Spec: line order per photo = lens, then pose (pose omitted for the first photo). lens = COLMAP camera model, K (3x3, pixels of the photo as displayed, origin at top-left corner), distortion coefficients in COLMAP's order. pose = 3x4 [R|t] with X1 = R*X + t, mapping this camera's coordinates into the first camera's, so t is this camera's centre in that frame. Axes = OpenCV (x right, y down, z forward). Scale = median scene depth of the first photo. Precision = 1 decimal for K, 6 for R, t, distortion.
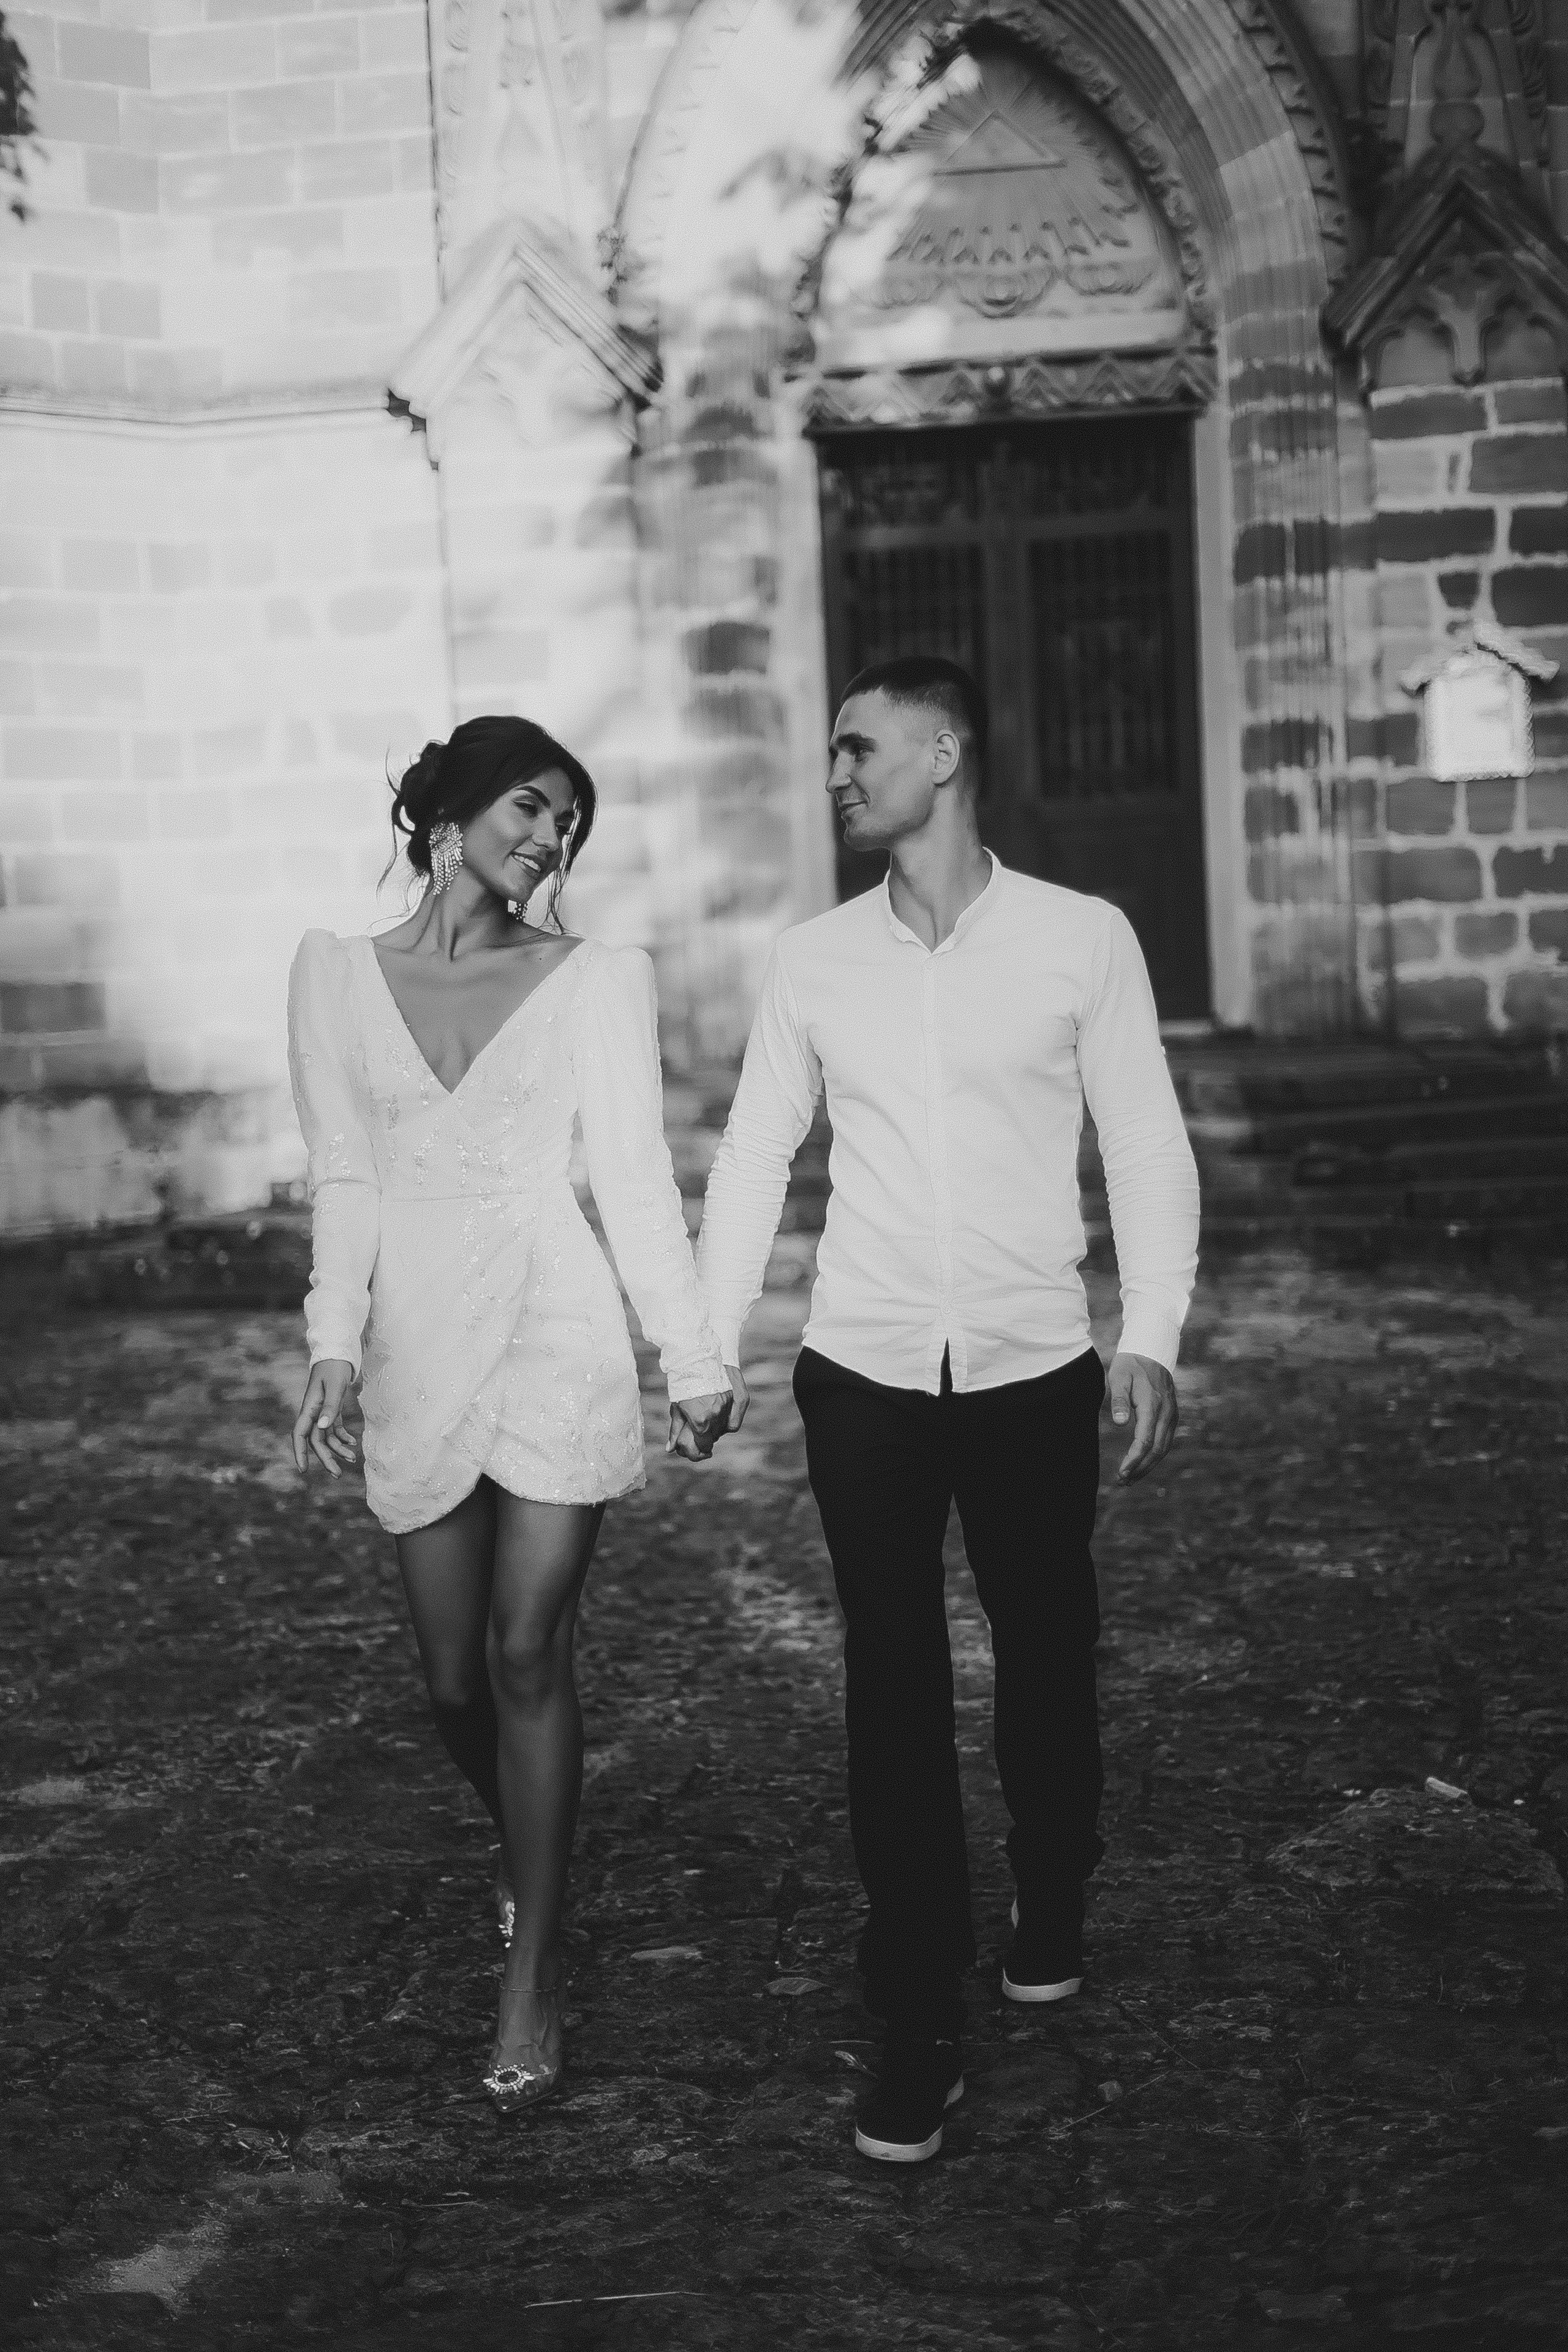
lens RADIAL K [[3455.0, 0, 825.2], [0, 3455.0, 1178.3], [0, 0, 1]] dist [0.140800, -0.840677]
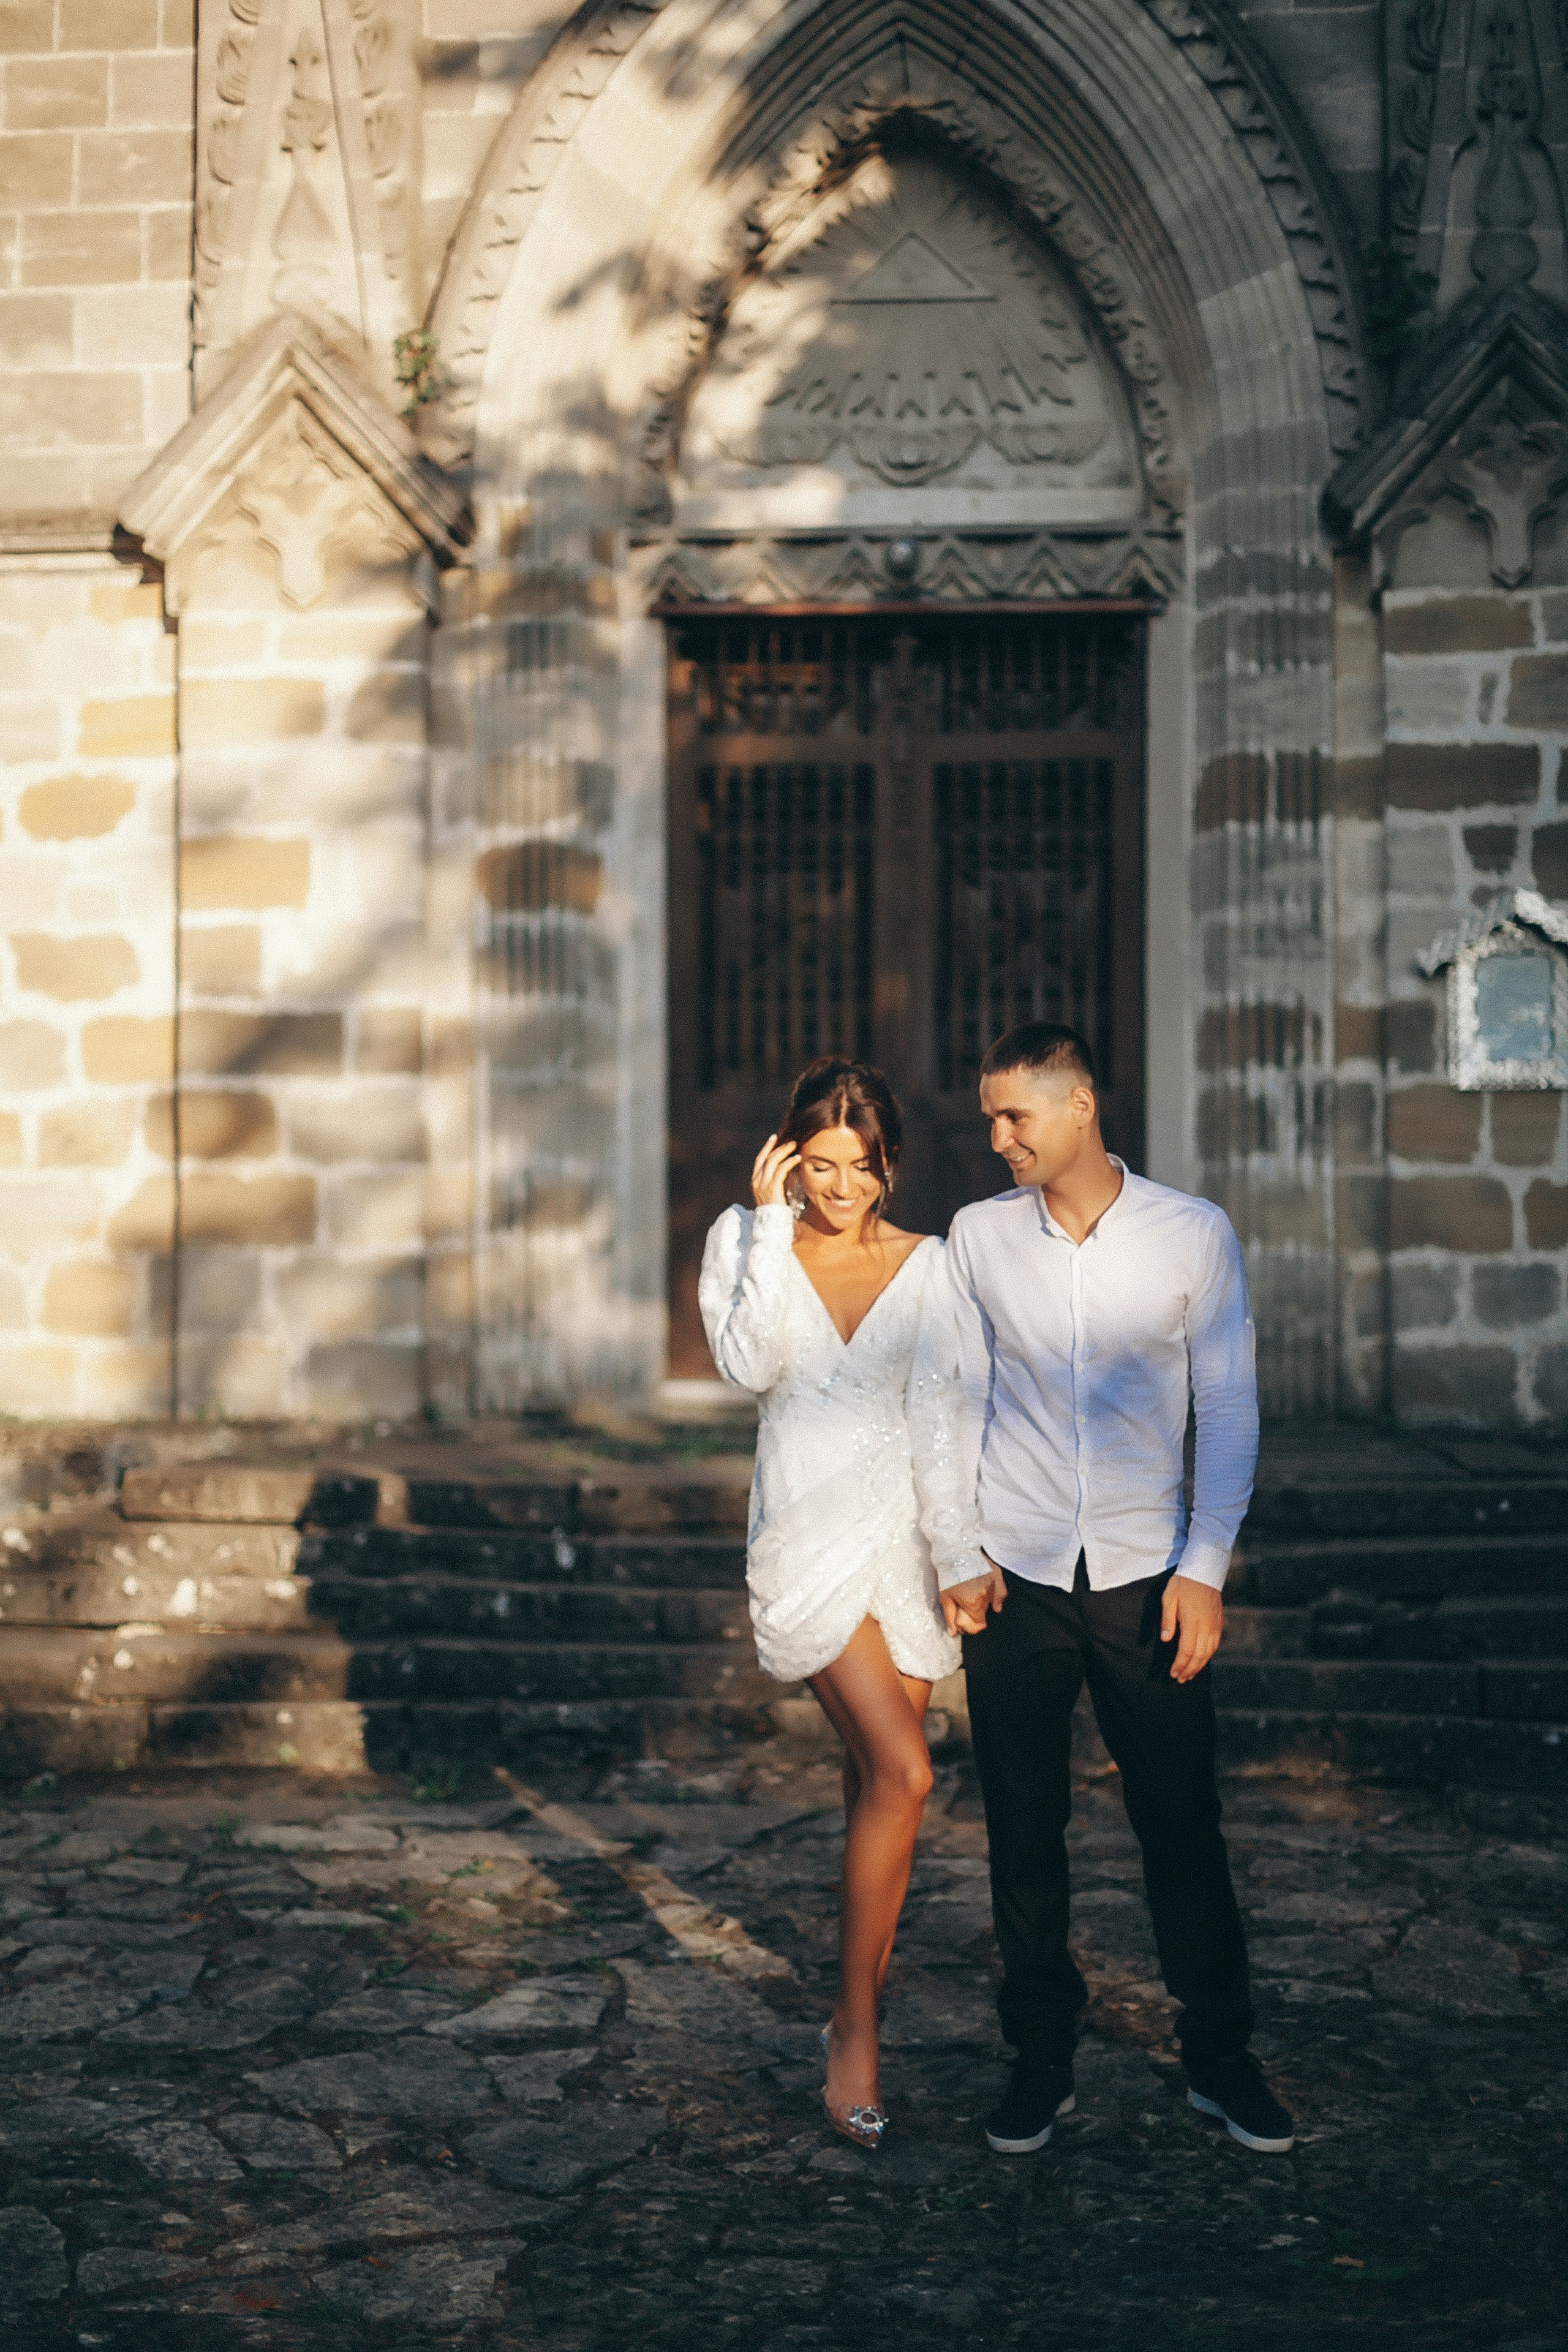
lens RADIAL K [[3455.0, 0, 825.2], [0, 3455.0, 1178.3], [0, 0, 1]] dist [0.140800, -0.840677]
pose [[0.997580, 0.046538, 0.051663, -0.001701], [-0.041840, 0.995191, -0.088564, -0.021046], [-0.055536, 0.086188, 0.994730, 0.238618]]
